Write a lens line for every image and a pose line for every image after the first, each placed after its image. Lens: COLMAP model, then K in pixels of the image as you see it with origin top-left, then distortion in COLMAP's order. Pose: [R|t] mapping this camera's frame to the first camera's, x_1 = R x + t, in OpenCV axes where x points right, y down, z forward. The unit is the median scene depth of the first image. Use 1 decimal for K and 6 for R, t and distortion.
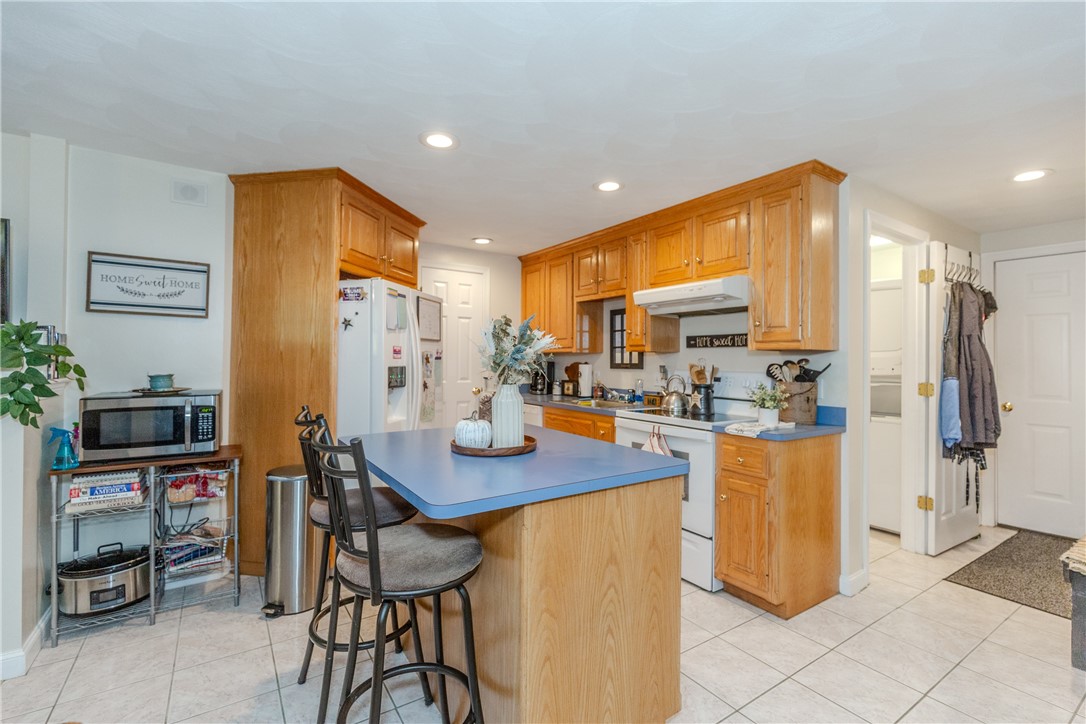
lens RADIAL K [[488.6, 0, 546.8], [0, 488.6, 353.0], [0, 0, 1]] dist [0.002783, -0.001712]
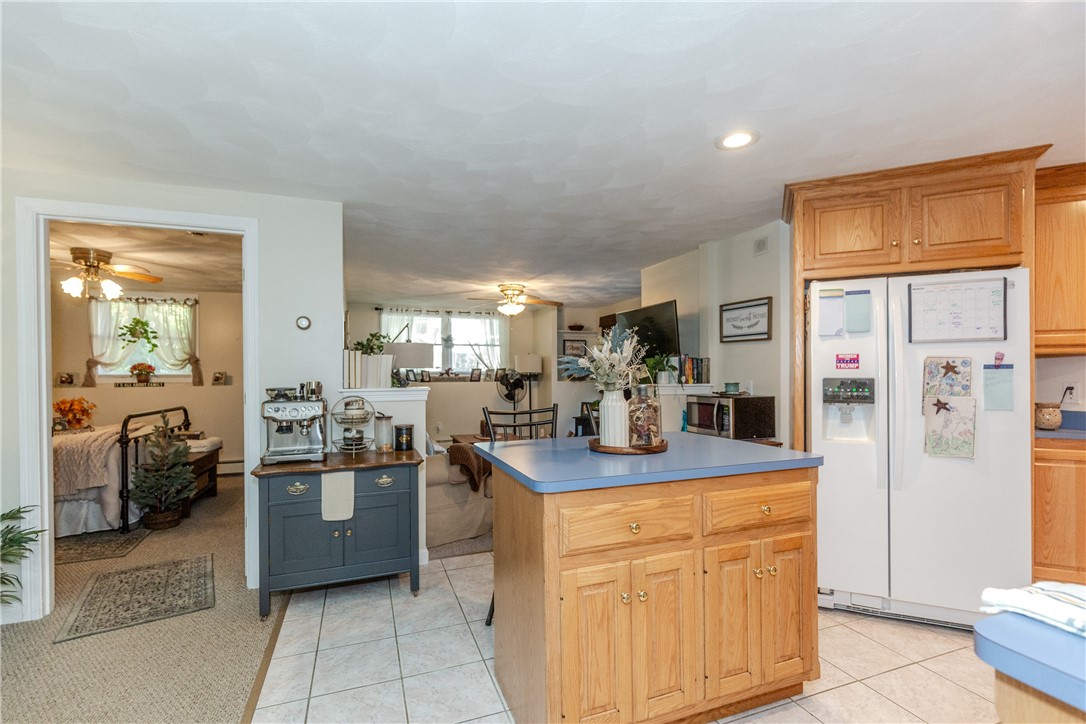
lens RADIAL K [[488.6, 0, 544.0], [0, 488.6, 373.2], [0, 0, 1]] dist [0.002783, -0.001712]
pose [[-0.235042, -0.008133, -0.971951, 0.558612], [0.015278, 0.999811, -0.012060, 0.018806], [0.971865, -0.017684, -0.234873, 0.600889]]
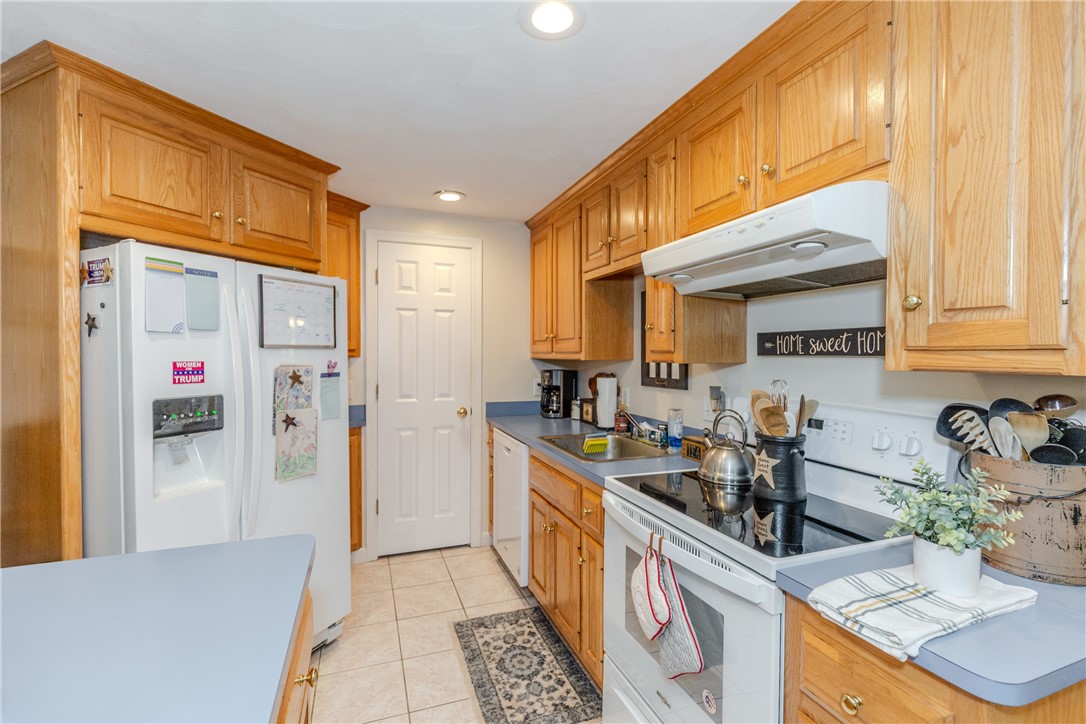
lens RADIAL K [[488.6, 0, 547.2], [0, 488.6, 360.7], [0, 0, 1]] dist [0.002783, -0.001712]
pose [[0.973621, -0.002803, -0.228155, 0.201265], [0.009036, 0.999614, 0.026277, -0.022662], [0.227993, -0.027645, 0.973270, 0.472487]]
